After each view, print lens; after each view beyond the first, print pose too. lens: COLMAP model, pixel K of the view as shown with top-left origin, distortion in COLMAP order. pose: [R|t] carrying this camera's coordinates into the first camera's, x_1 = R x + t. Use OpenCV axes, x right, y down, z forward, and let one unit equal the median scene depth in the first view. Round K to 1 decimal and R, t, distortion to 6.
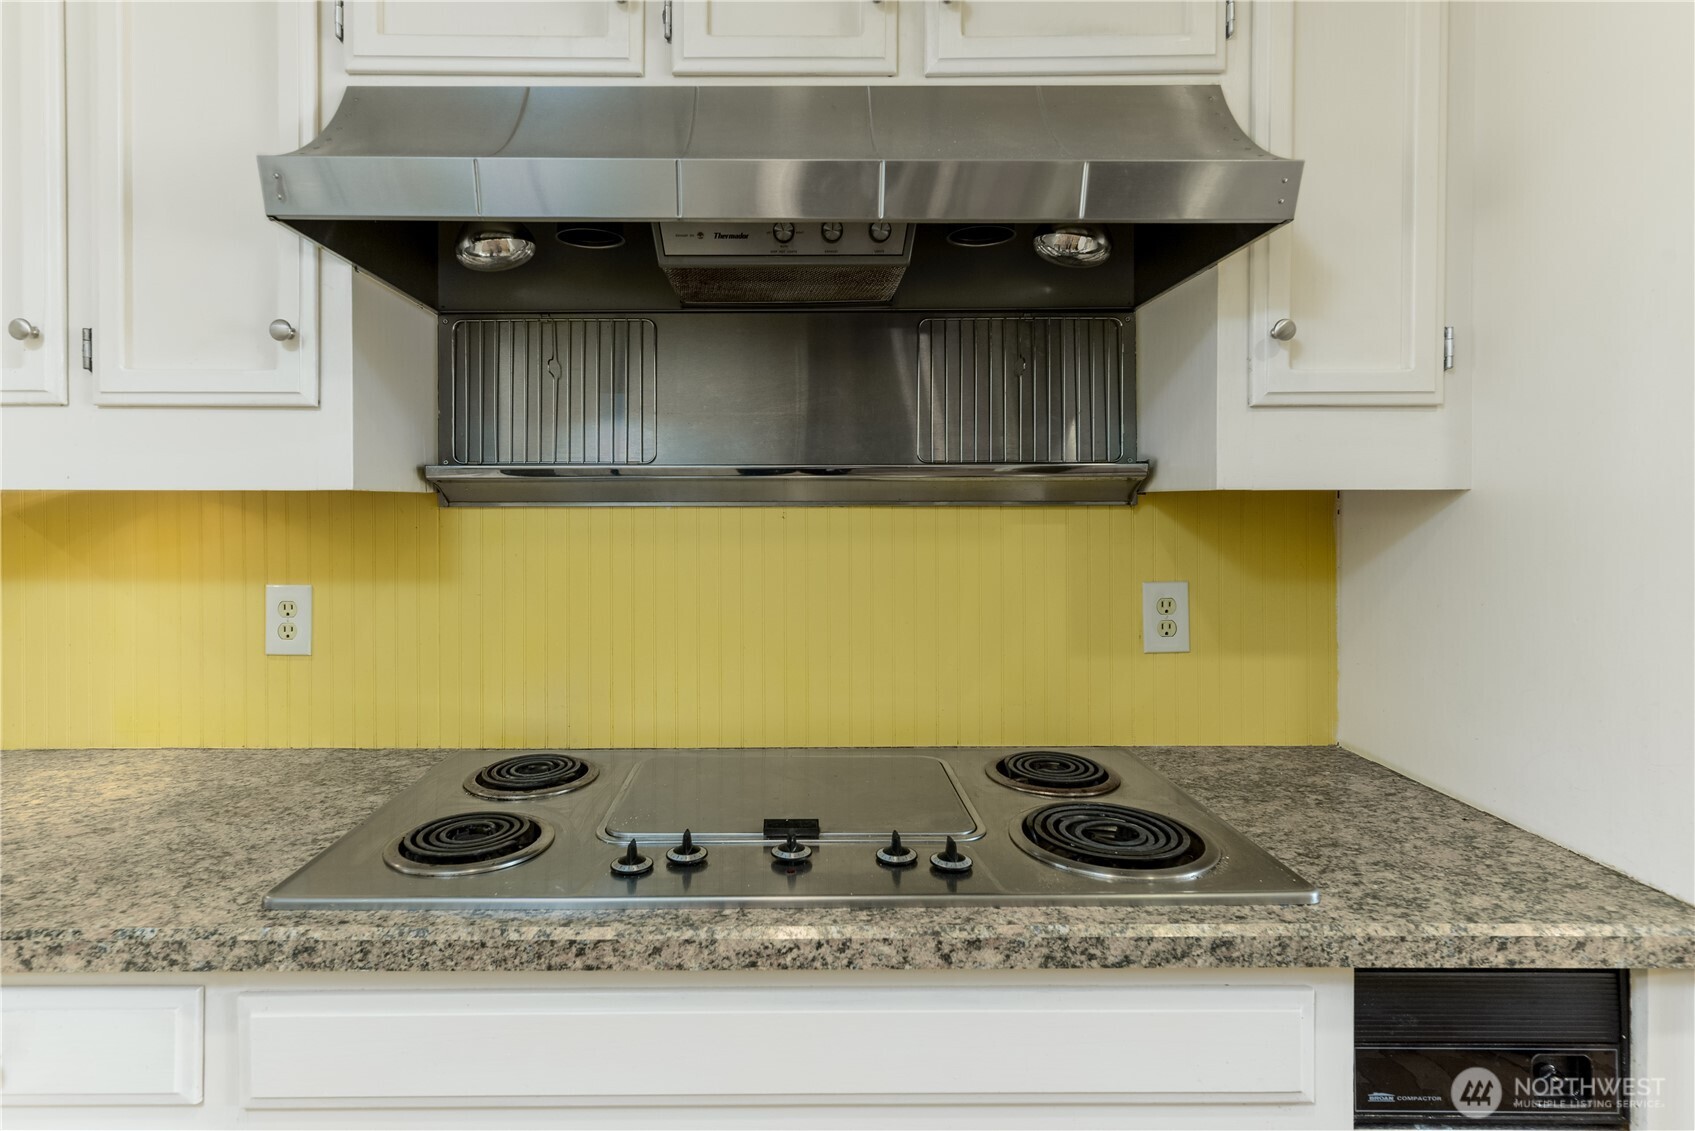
lens RADIAL K [[855.5, 0, 783.2], [0, 855.5, 511.0], [0, 0, 1]] dist [0.013628, 0.000047]
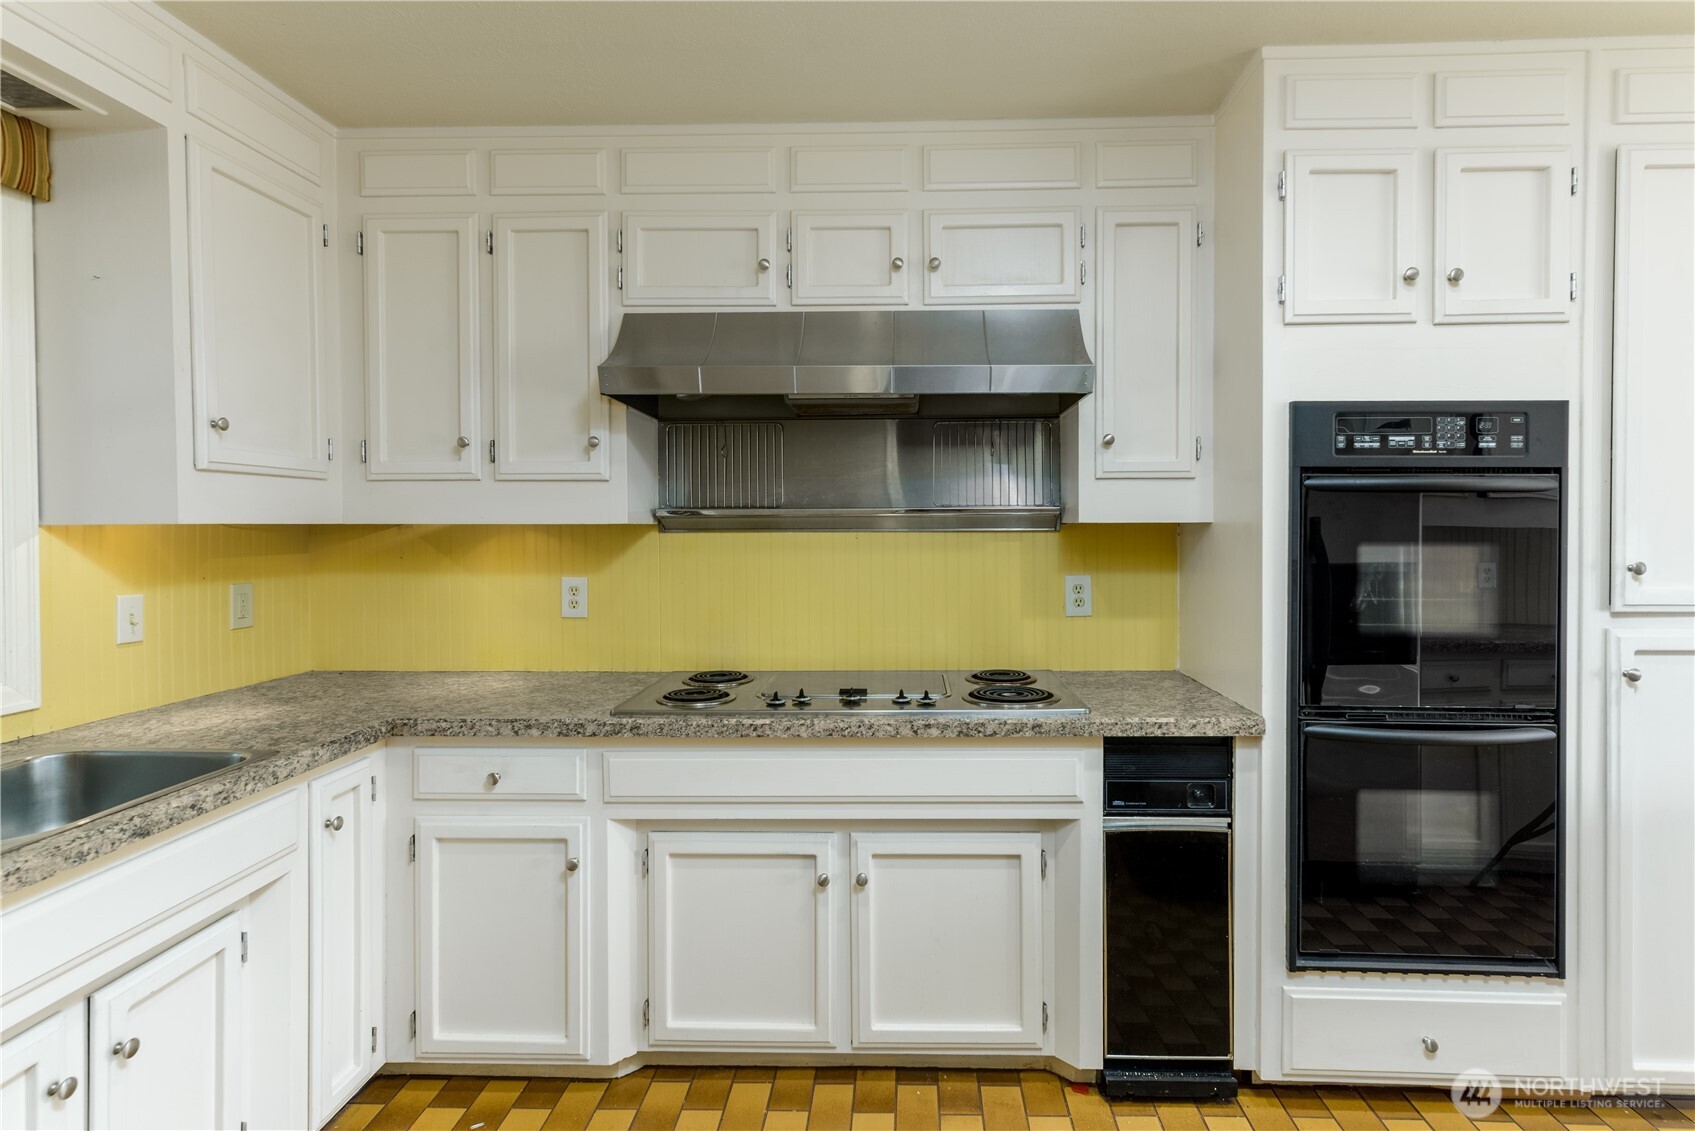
lens RADIAL K [[868.7, 0, 881.5], [0, 868.7, 537.1], [0, 0, 1]] dist [0.003562, 0.001240]
pose [[0.999720, -0.001684, -0.023592, 0.153119], [0.001872, 0.999967, 0.007926, -0.014255], [0.023578, -0.007968, 0.999690, -1.280661]]
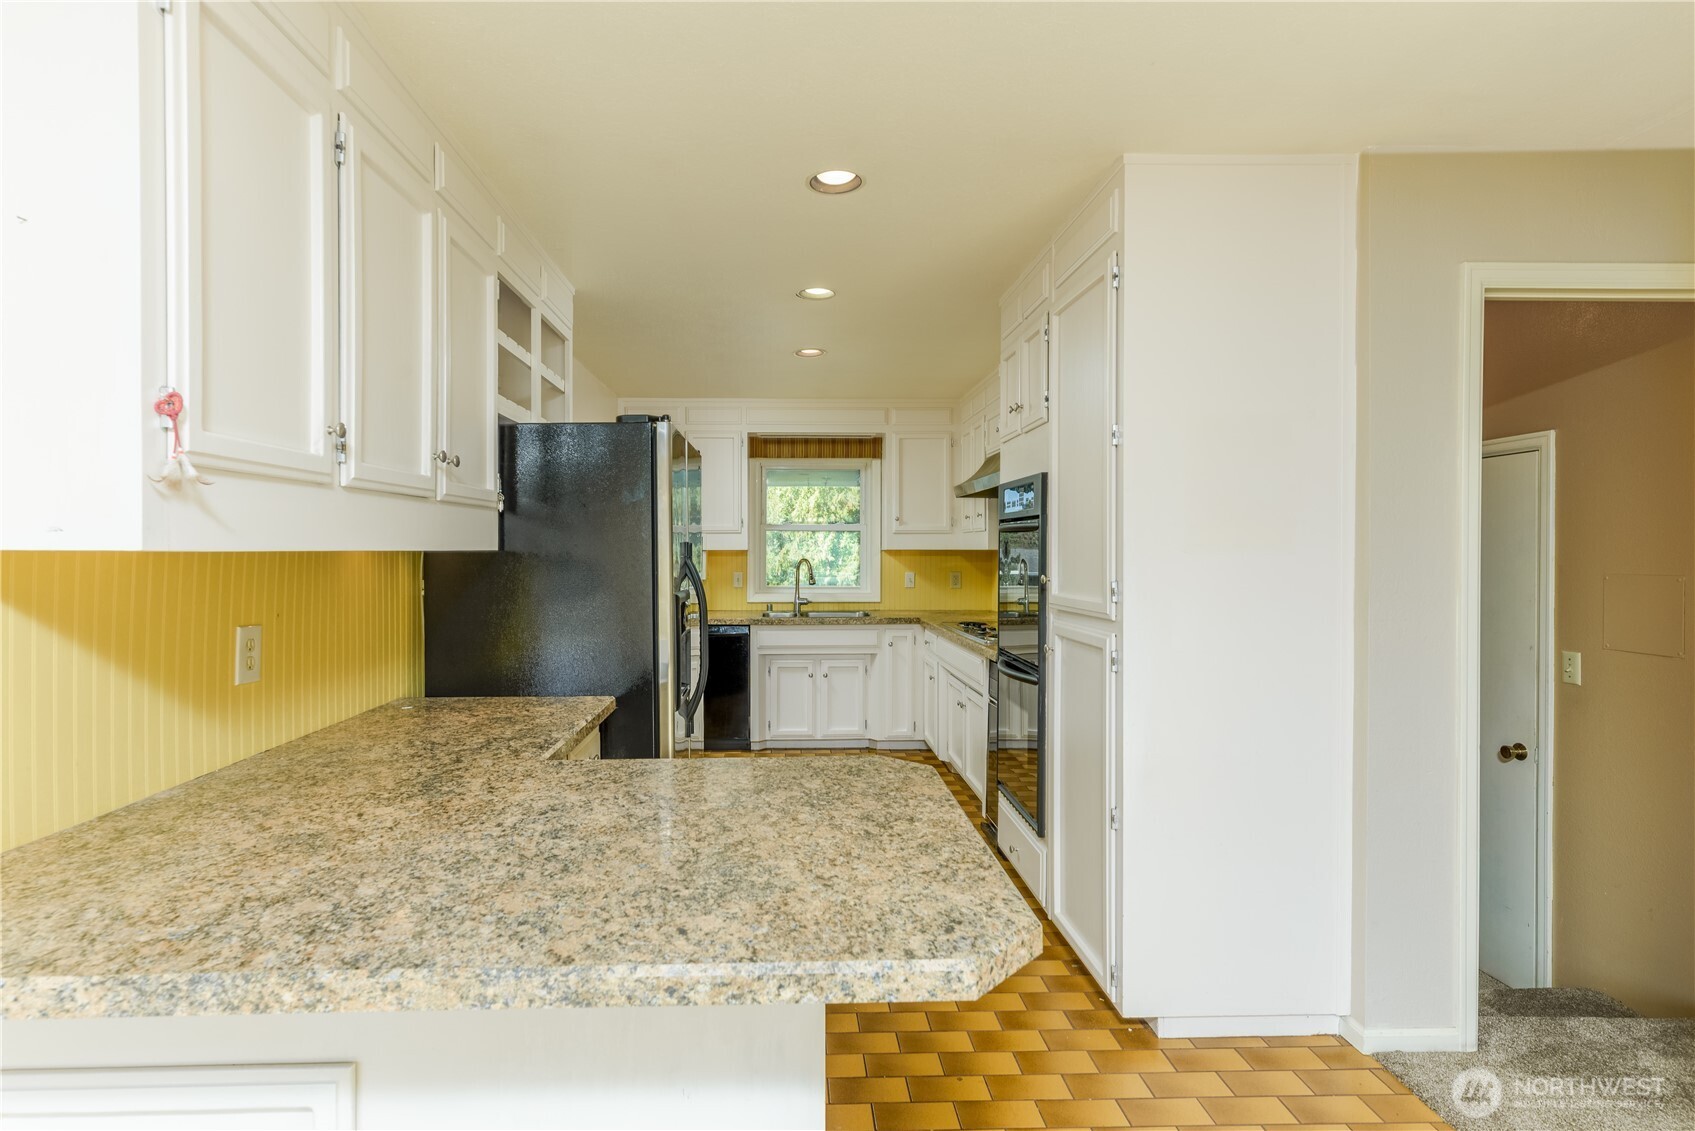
lens RADIAL K [[852.9, 0, 807.0], [0, 852.9, 556.1], [0, 0, 1]] dist [0.013455, 0.000383]
pose [[0.022775, 0.005806, -0.999724, 5.210063], [-0.005304, 0.999970, 0.005687, -0.020719], [0.999727, 0.005173, 0.022806, -0.033495]]
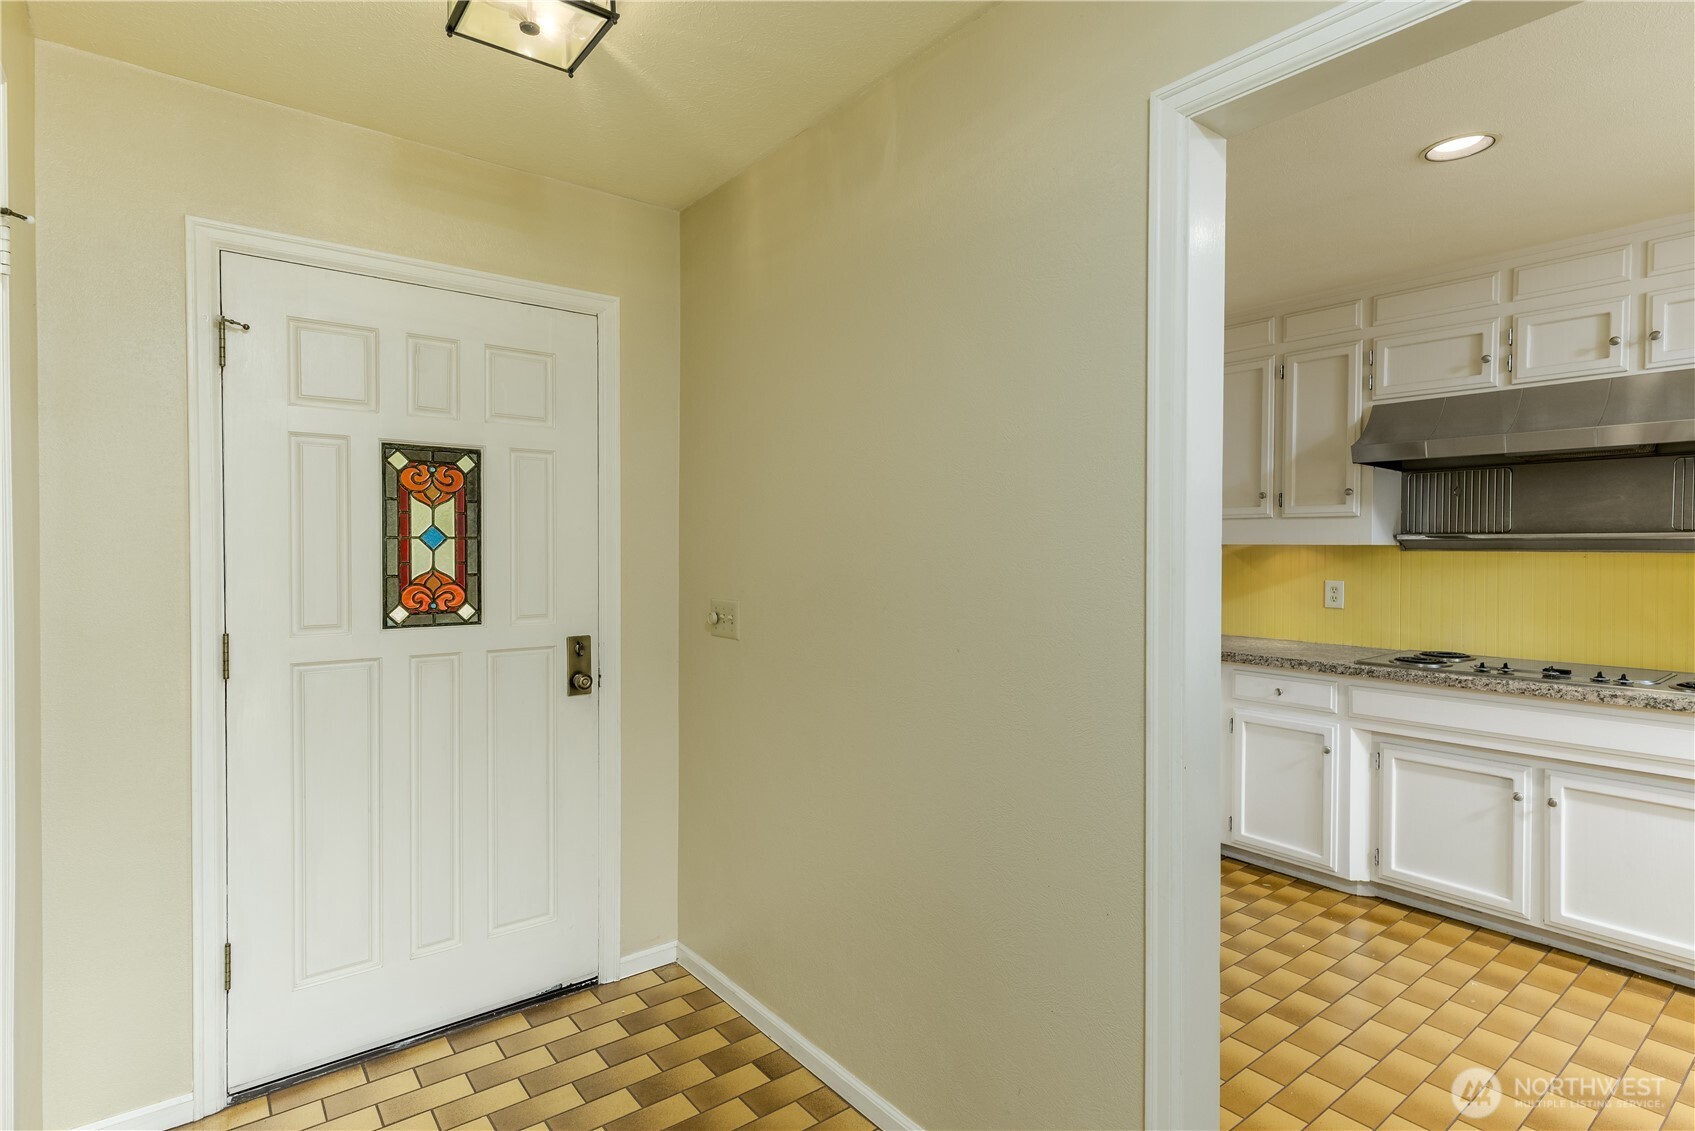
lens RADIAL K [[845.8, 0, 840.6], [0, 845.8, 558.5], [0, 0, 1]] dist [0.002205, 0.000868]
pose [[0.613237, 0.013481, -0.789784, 0.897927], [-0.006627, 0.999907, 0.011922, -0.002861], [0.789871, -0.002078, 0.613269, -2.979103]]
